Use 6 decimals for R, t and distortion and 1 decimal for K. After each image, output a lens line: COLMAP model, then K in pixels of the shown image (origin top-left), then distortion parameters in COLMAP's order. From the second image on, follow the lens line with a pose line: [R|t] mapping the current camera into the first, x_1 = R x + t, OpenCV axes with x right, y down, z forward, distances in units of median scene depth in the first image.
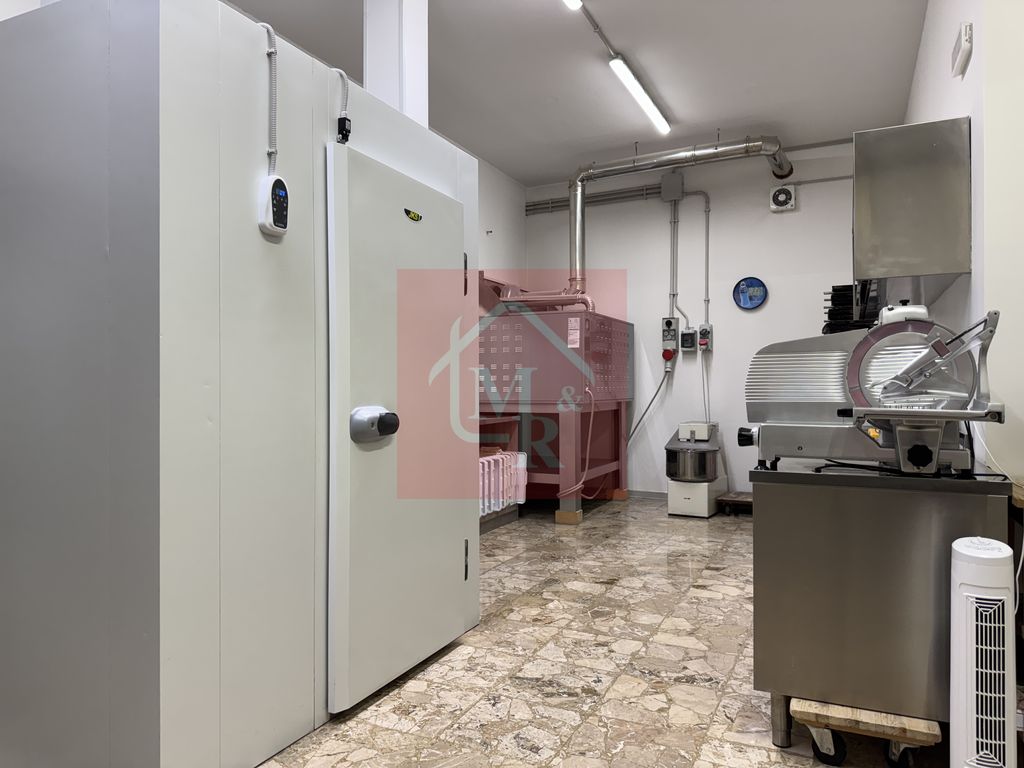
lens RADIAL K [[722.2, 0, 511.7], [0, 722.2, 388.6], [0, 0, 1]] dist [0.095708, -0.148361]
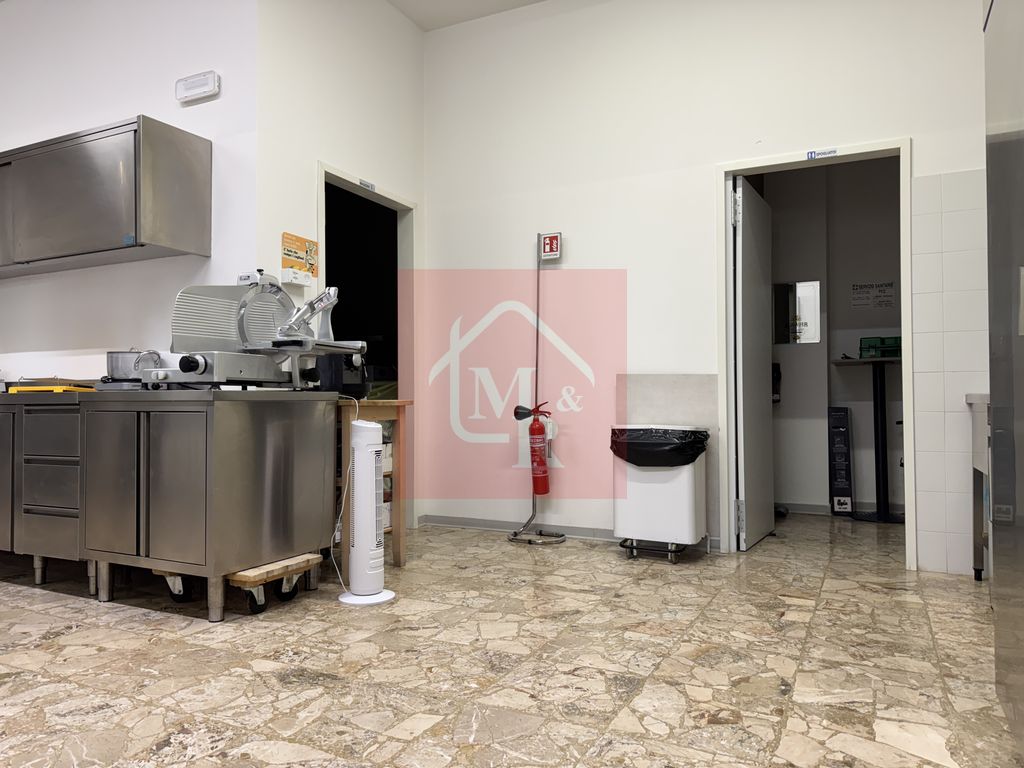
lens RADIAL K [[723.5, 0, 509.5], [0, 723.5, 387.5], [0, 0, 1]] dist [0.067887, -0.073582]
pose [[0.032567, 0.021720, 0.999234, -0.431034], [0.004294, 0.999752, -0.021871, 0.071018], [-0.999460, 0.005003, 0.032466, 0.255647]]
